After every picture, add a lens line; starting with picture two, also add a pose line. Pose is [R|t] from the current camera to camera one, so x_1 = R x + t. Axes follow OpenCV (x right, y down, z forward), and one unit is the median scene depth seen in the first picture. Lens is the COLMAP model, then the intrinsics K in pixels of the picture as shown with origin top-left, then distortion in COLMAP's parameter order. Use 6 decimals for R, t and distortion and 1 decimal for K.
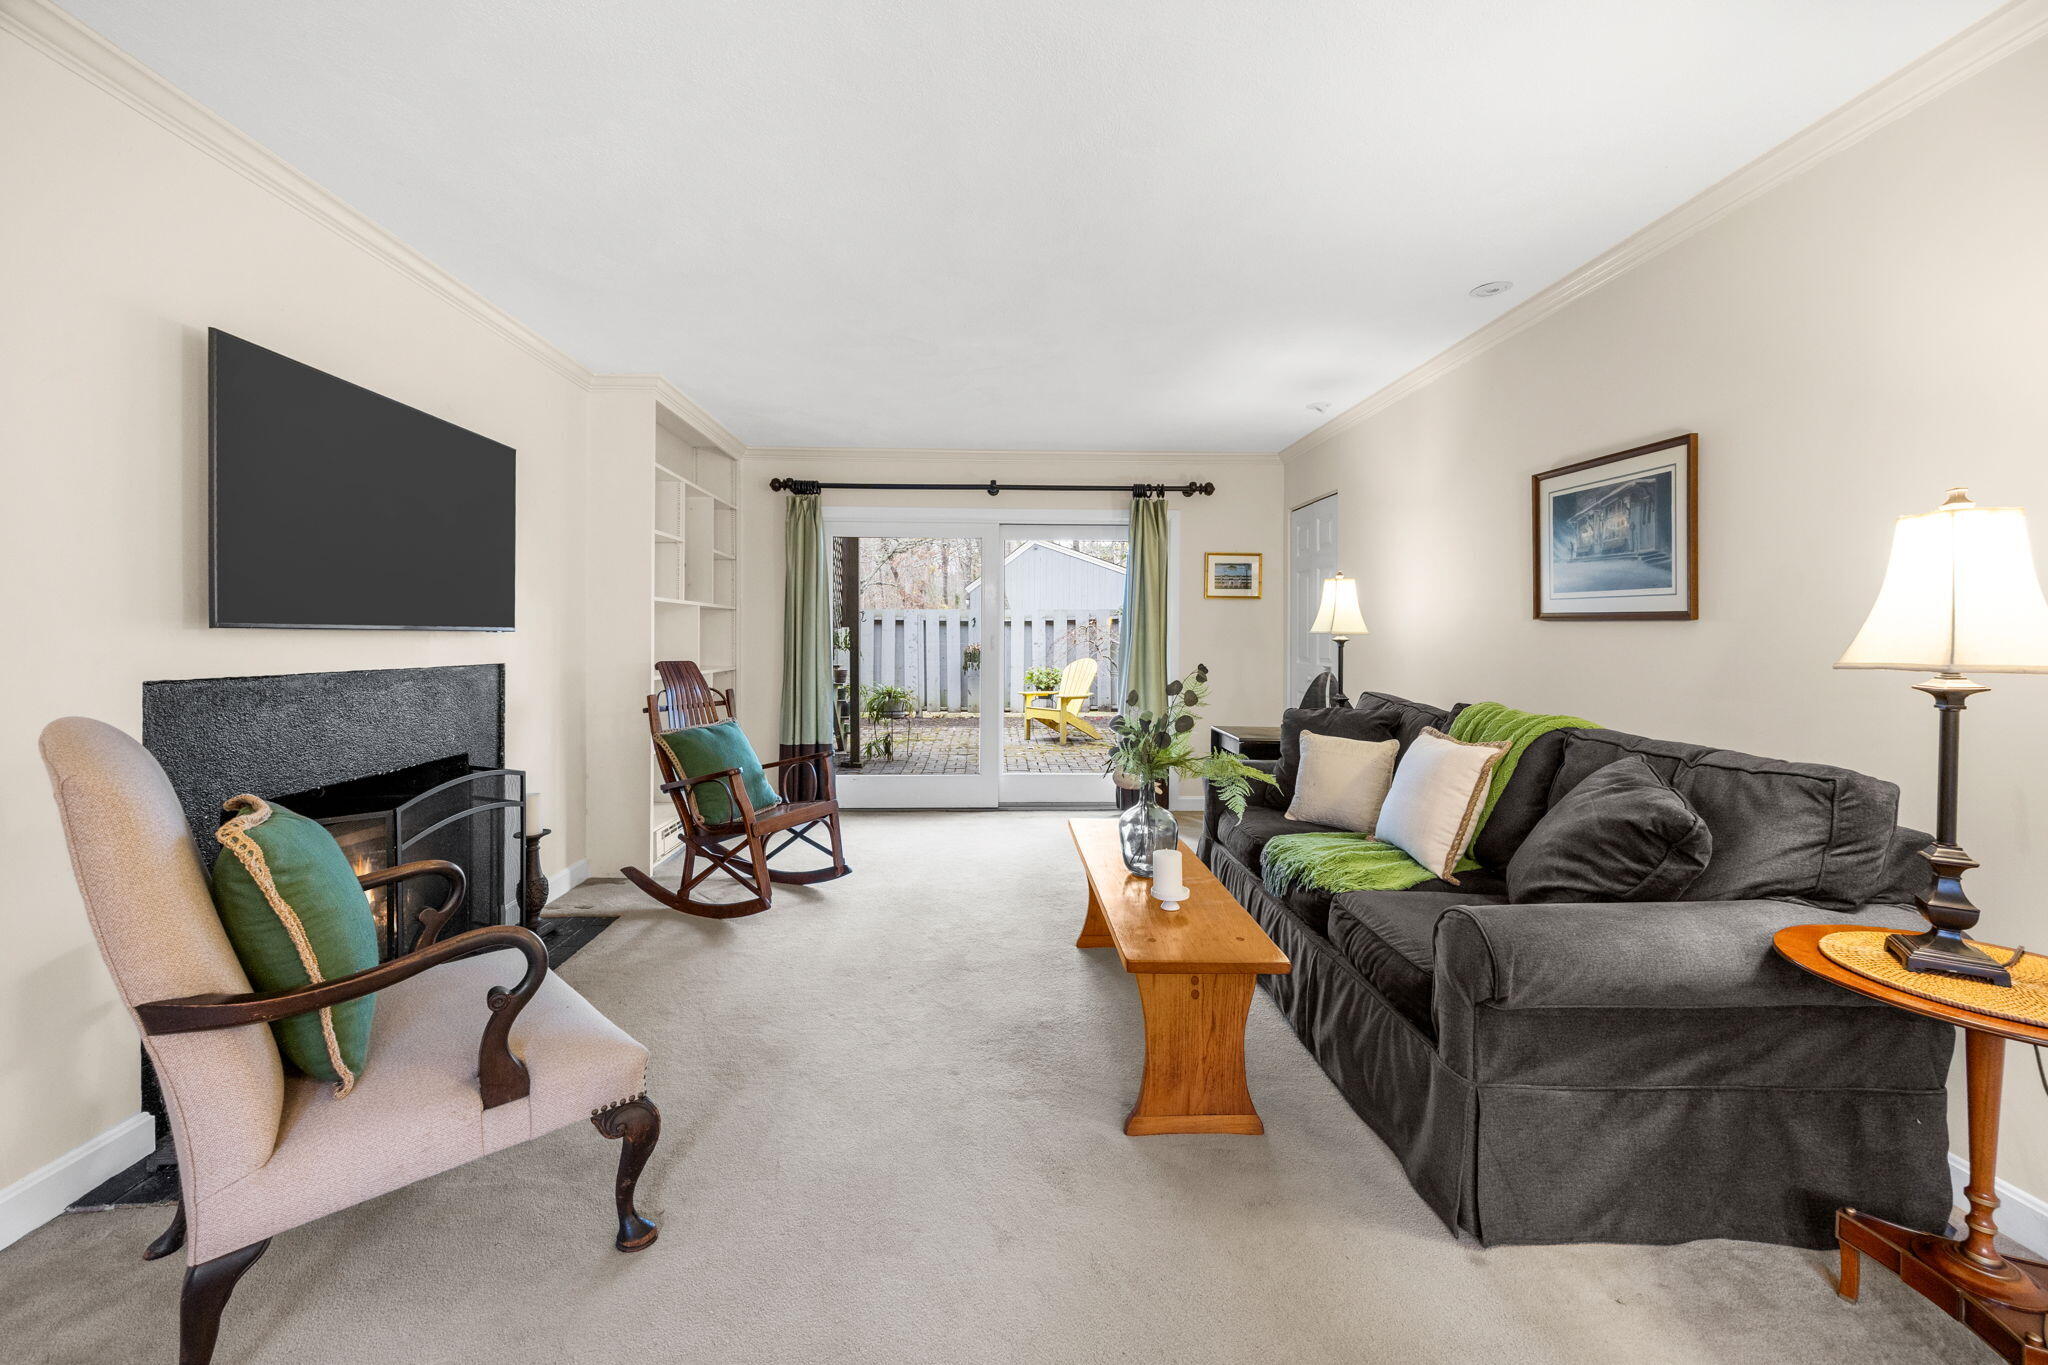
lens RADIAL K [[813.2, 0, 1017.7], [0, 813.2, 643.6], [0, 0, 1]] dist [0.011071, -0.000084]
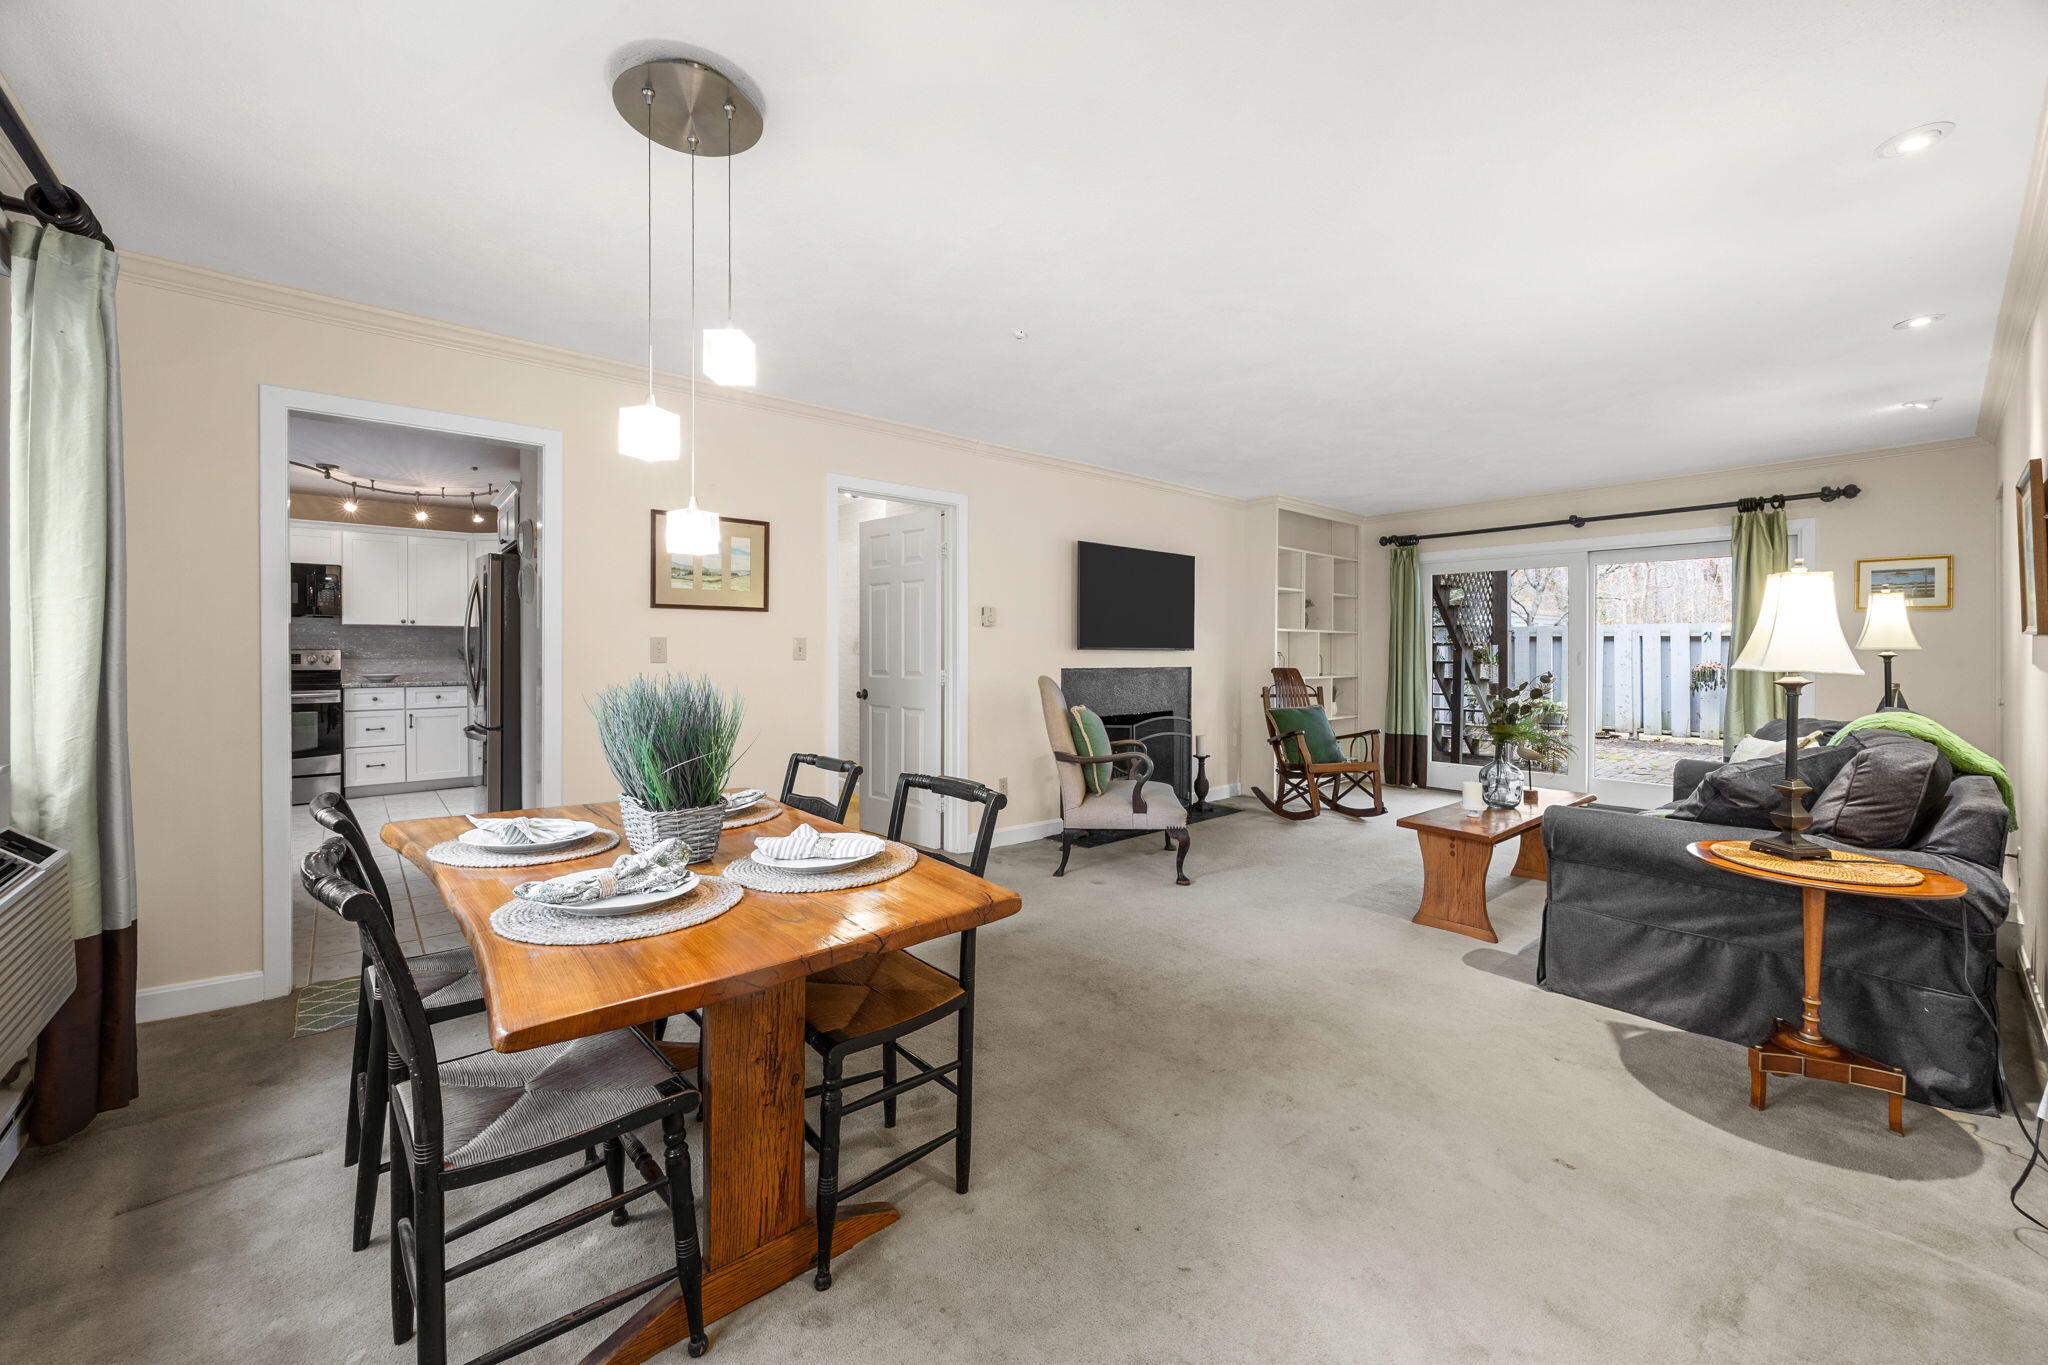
lens RADIAL K [[782.2, 0, 1016.7], [0, 782.2, 666.0], [0, 0, 1]] dist [-0.001236, 0.000009]
pose [[0.620147, 0.012033, -0.784393, 0.534326], [-0.006702, 0.999927, 0.010040, 0.006378], [0.784457, -0.000970, 0.620183, -0.445040]]
